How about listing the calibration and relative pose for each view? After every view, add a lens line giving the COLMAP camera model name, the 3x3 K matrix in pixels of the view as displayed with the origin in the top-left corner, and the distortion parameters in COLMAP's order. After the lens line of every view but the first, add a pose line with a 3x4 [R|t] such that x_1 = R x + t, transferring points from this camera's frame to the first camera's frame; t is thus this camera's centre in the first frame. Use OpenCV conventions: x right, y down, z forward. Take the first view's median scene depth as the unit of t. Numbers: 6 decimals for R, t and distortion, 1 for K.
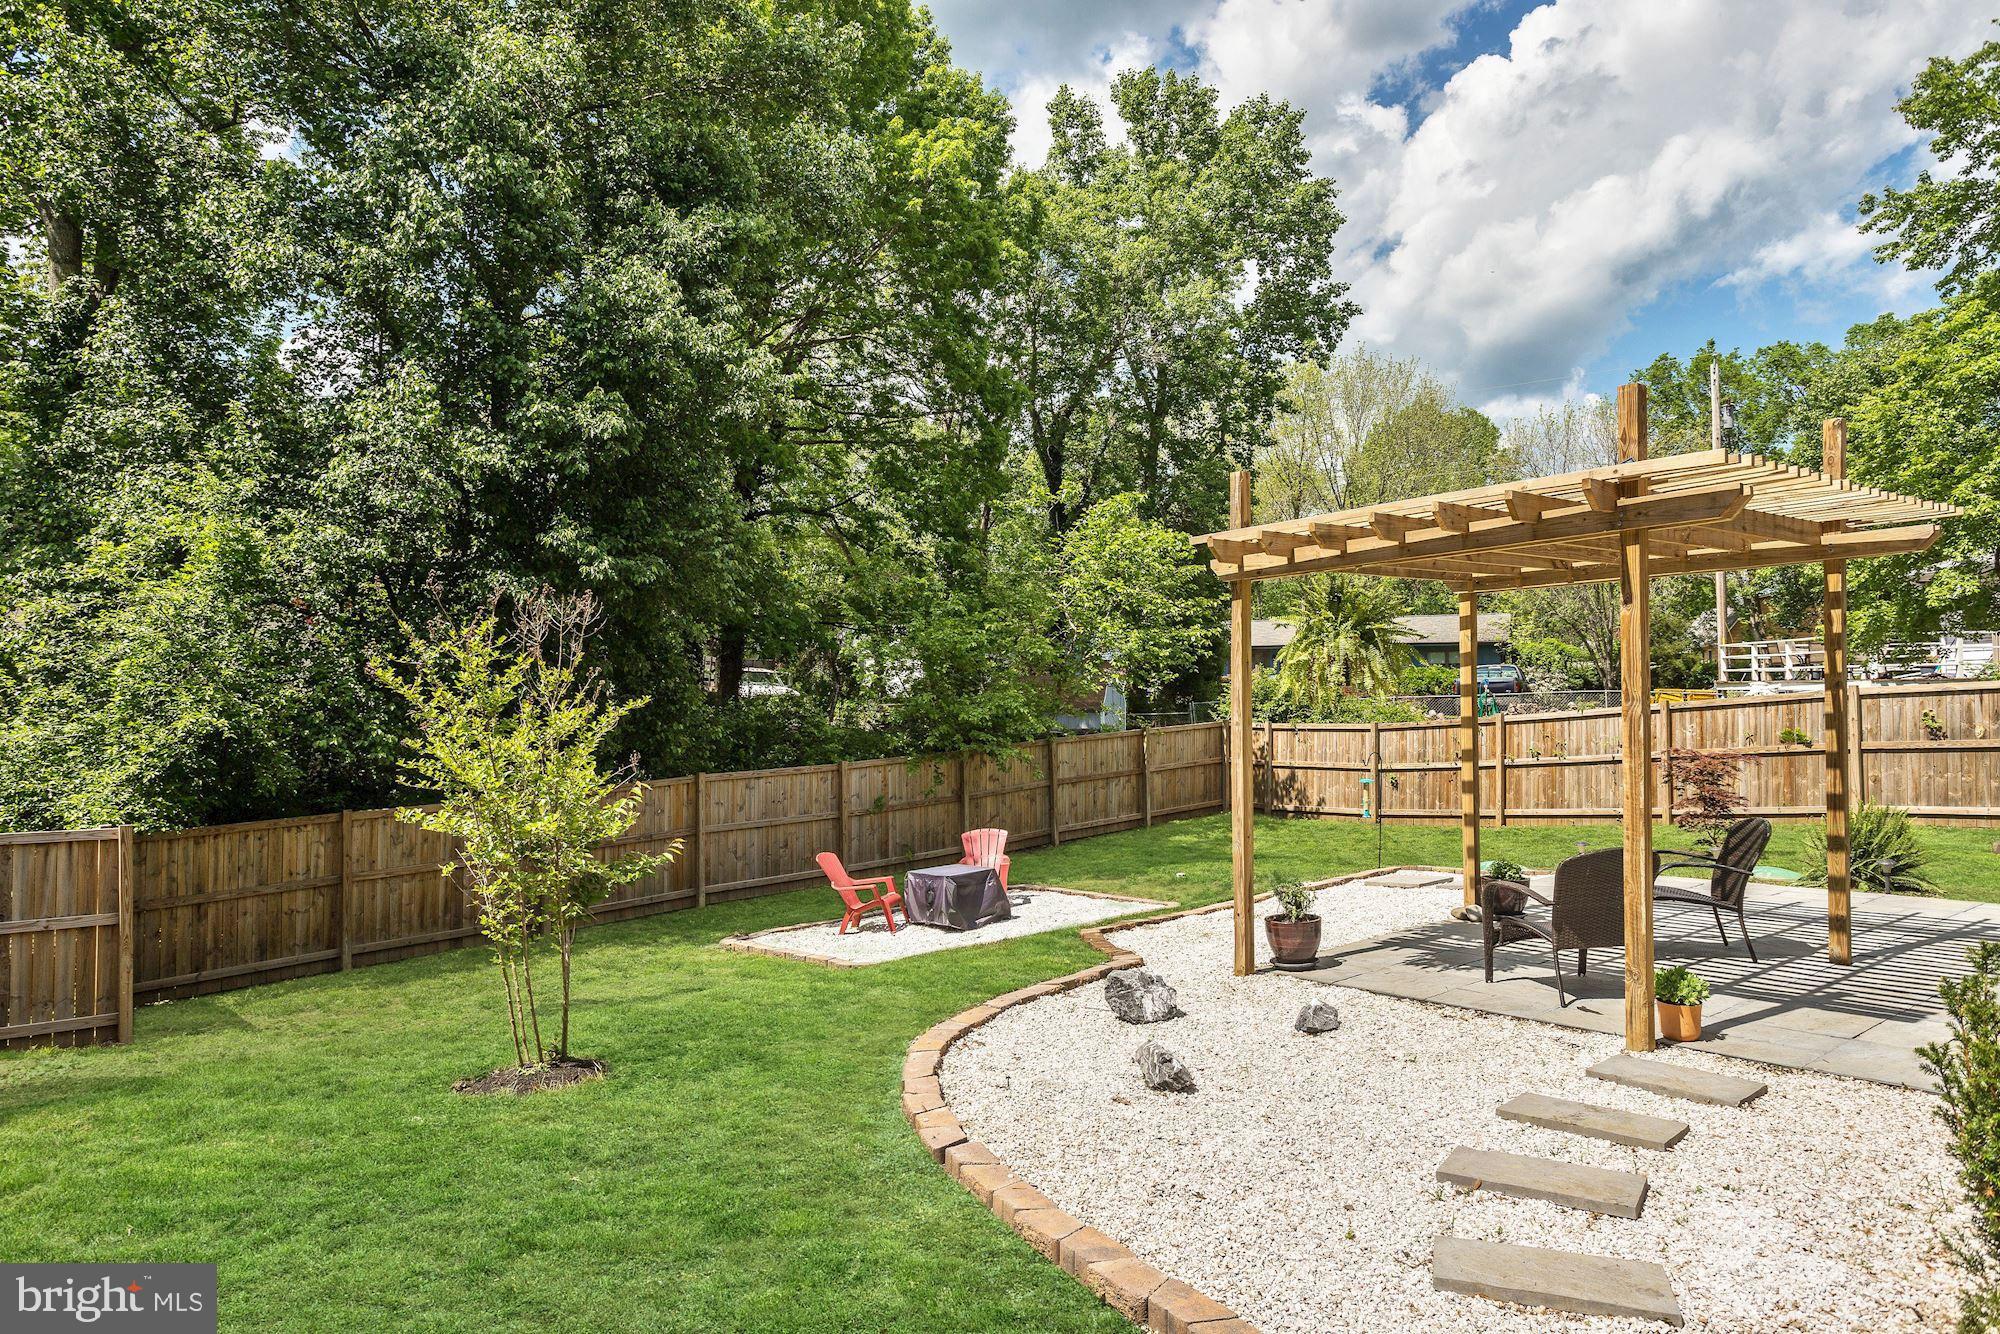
lens RADIAL K [[1162.8, 0, 1000.0], [0, 1162.8, 667.0], [0, 0, 1]] dist [-0.001307, -0.000294]
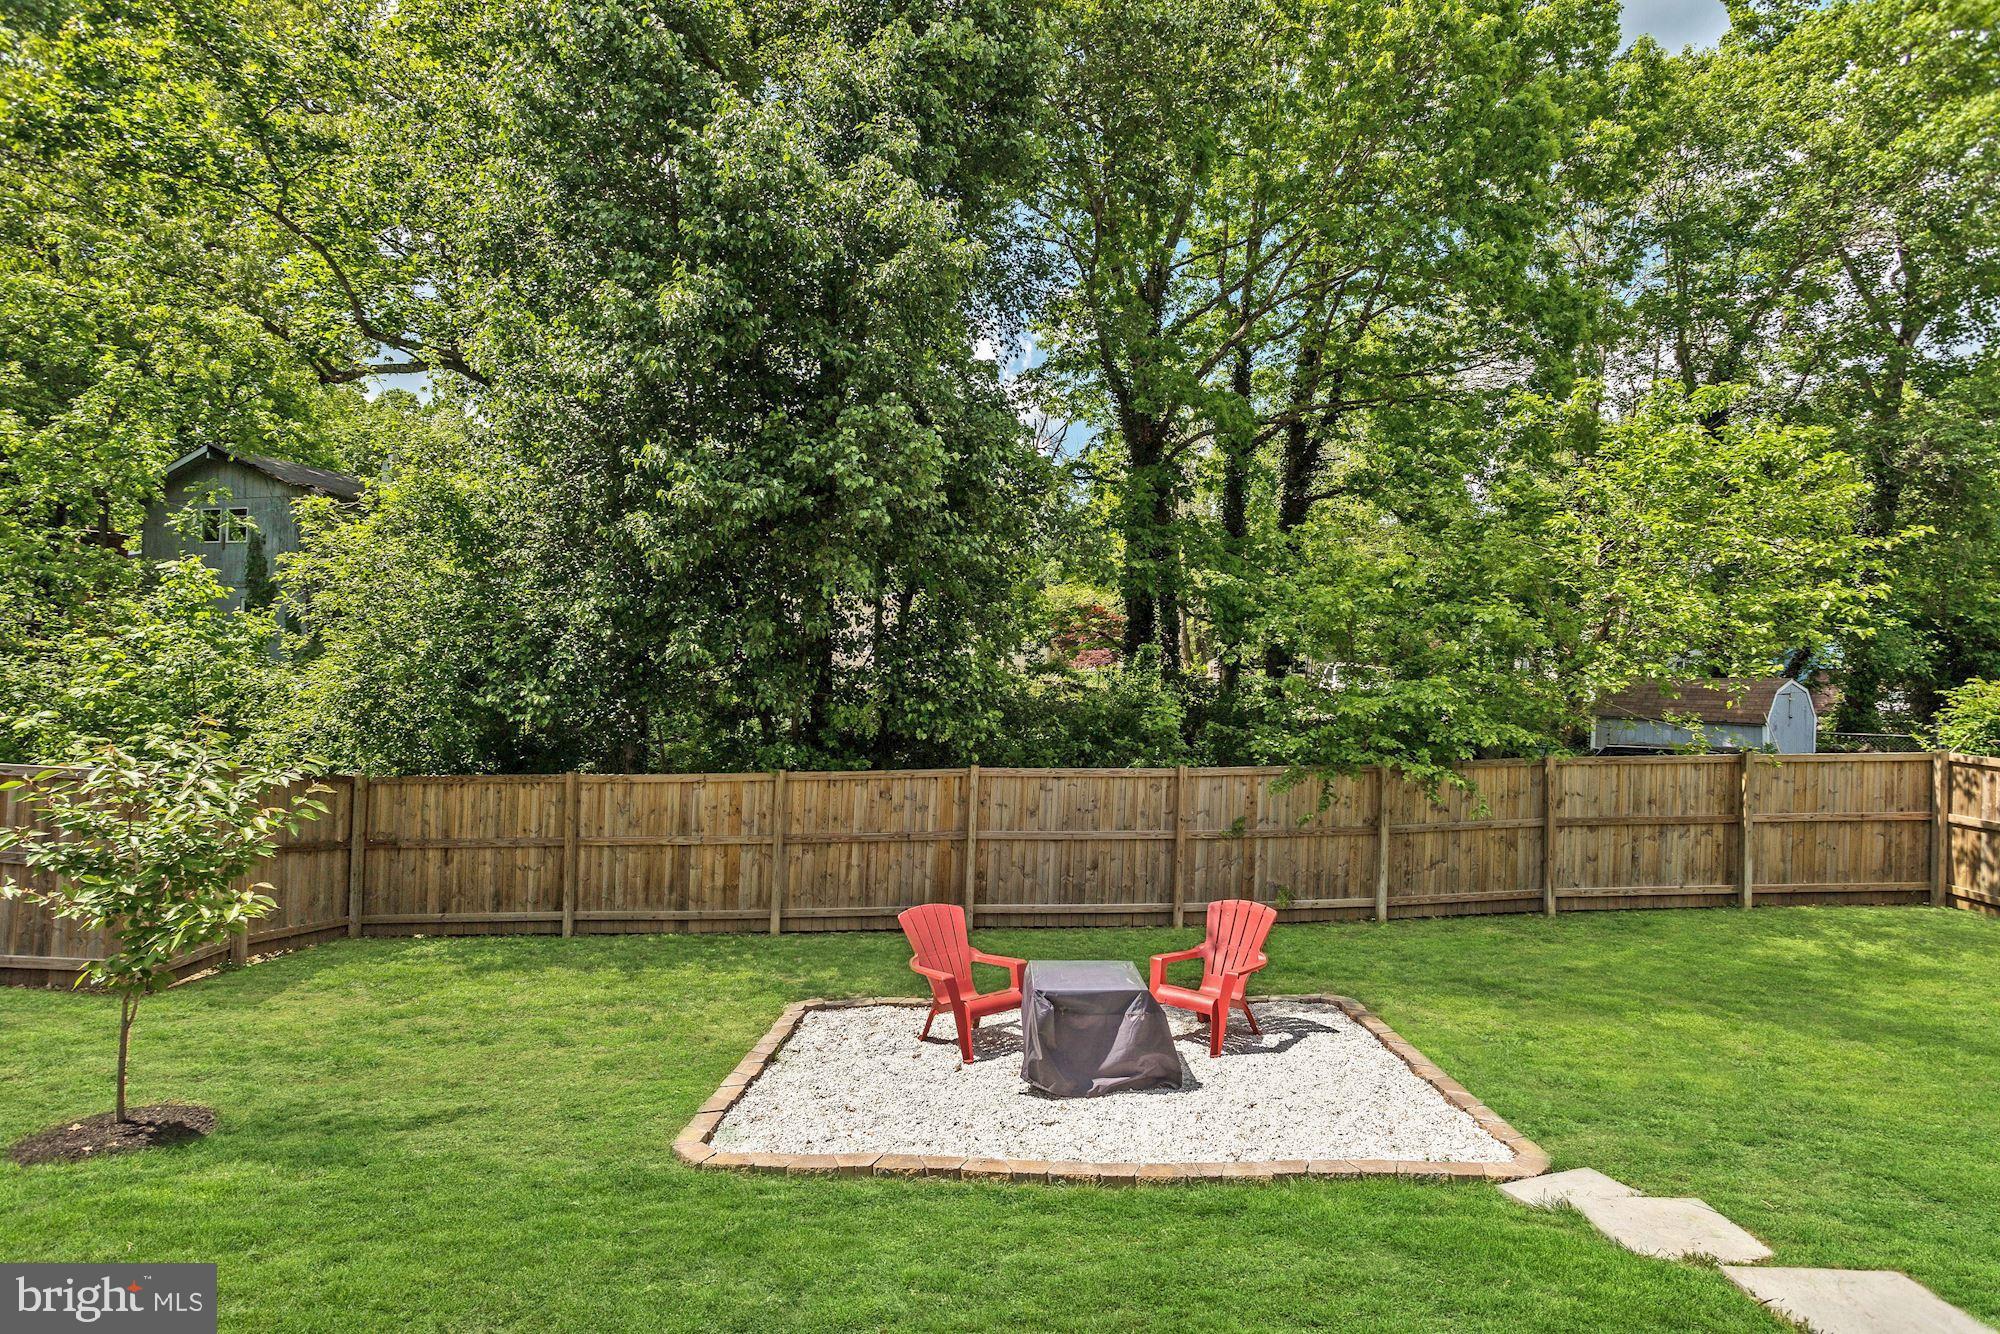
lens RADIAL K [[973.0, 0, 996.1], [0, 973.0, 663.2], [0, 0, 1]] dist [-0.064875, 0.030225]
pose [[0.785045, 0.022510, -0.619029, 0.152646], [-0.024826, 0.999680, 0.004867, 0.015050], [0.618941, 0.011547, 0.785353, 0.431921]]
